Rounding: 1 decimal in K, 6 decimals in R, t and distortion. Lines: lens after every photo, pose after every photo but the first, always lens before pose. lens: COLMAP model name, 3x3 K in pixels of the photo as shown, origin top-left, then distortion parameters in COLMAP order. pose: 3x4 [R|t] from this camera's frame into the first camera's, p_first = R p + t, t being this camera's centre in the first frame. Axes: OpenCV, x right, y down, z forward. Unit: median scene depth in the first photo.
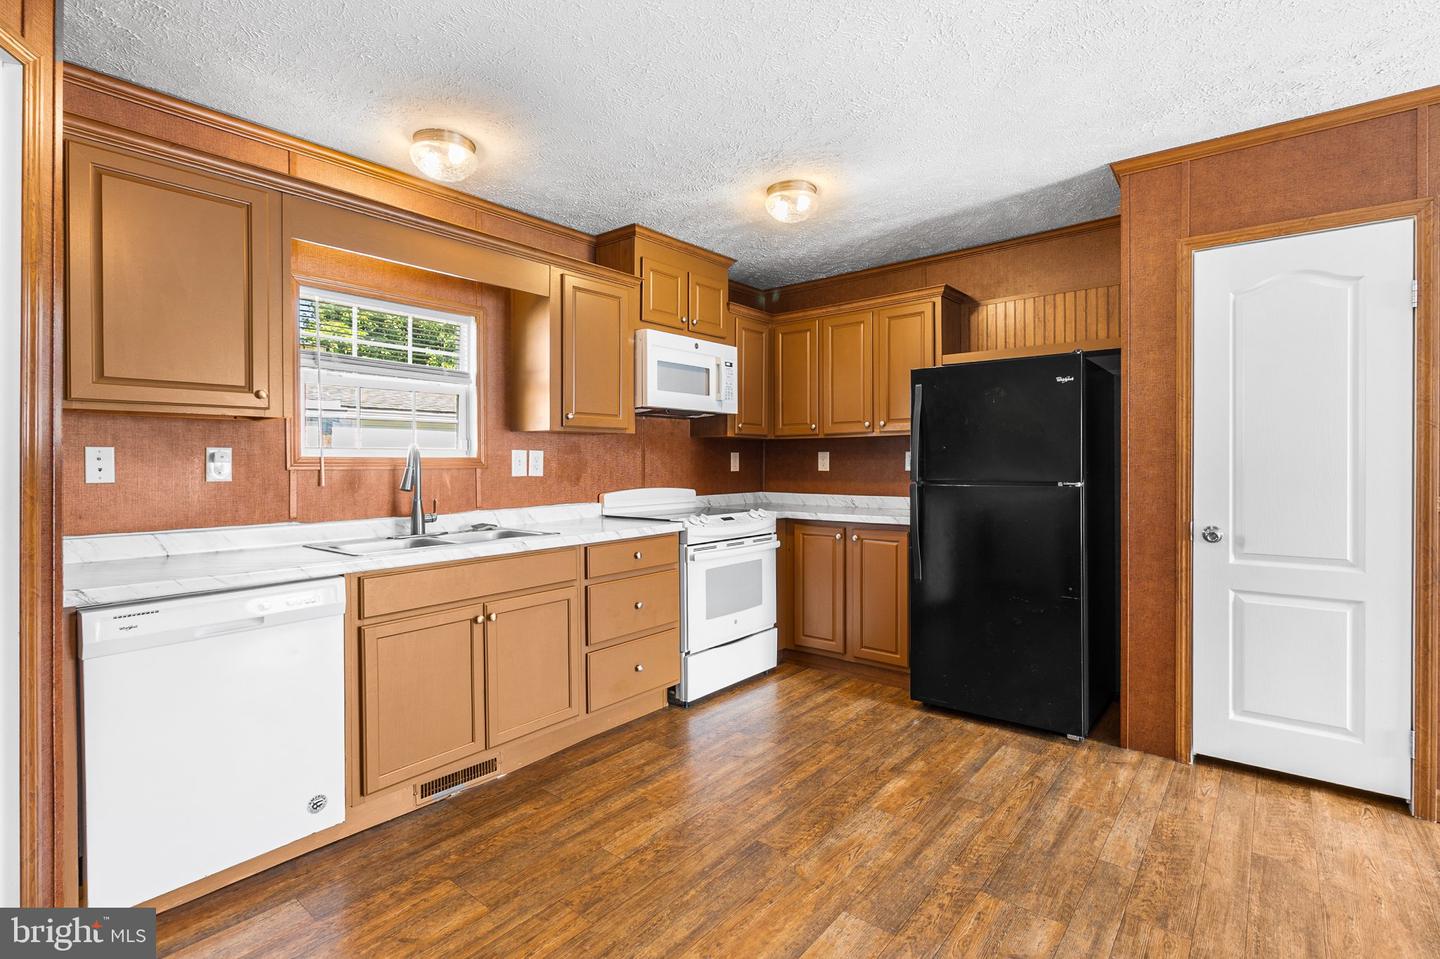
lens RADIAL K [[676.9, 0, 718.4], [0, 676.9, 463.4], [0, 0, 1]] dist [0.002852, 0.000239]
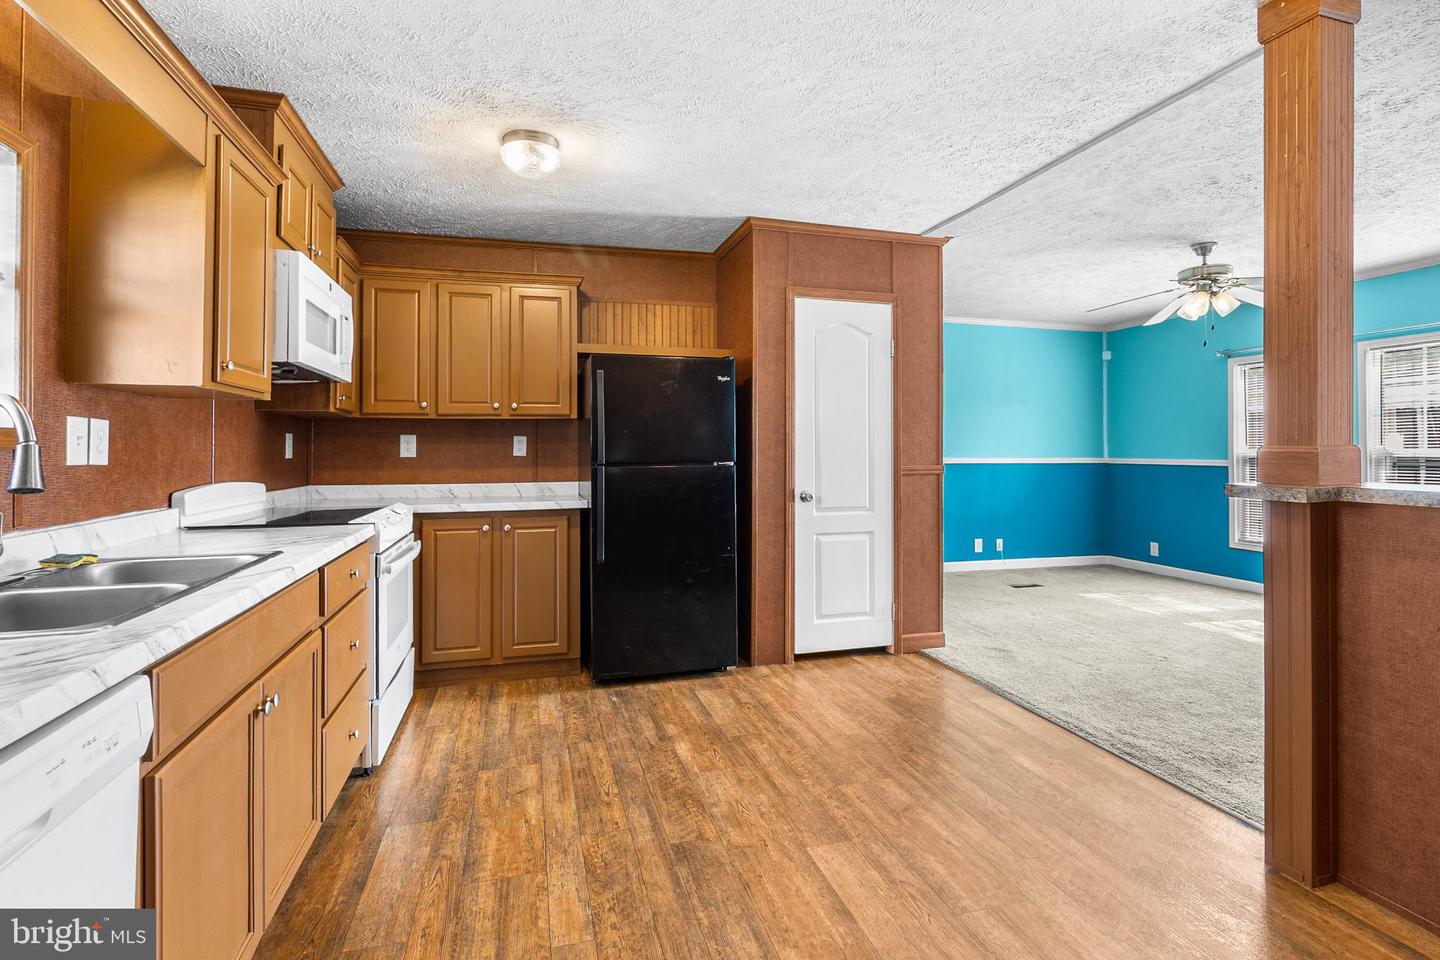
lens RADIAL K [[683.8, 0, 705.7], [0, 683.8, 439.3], [0, 0, 1]] dist [0.000493, 0.000185]
pose [[0.579991, 0.016332, 0.814459, -0.456404], [0.003100, 0.999748, -0.022255, 0.012371], [-0.814617, 0.015433, 0.579794, 0.266629]]
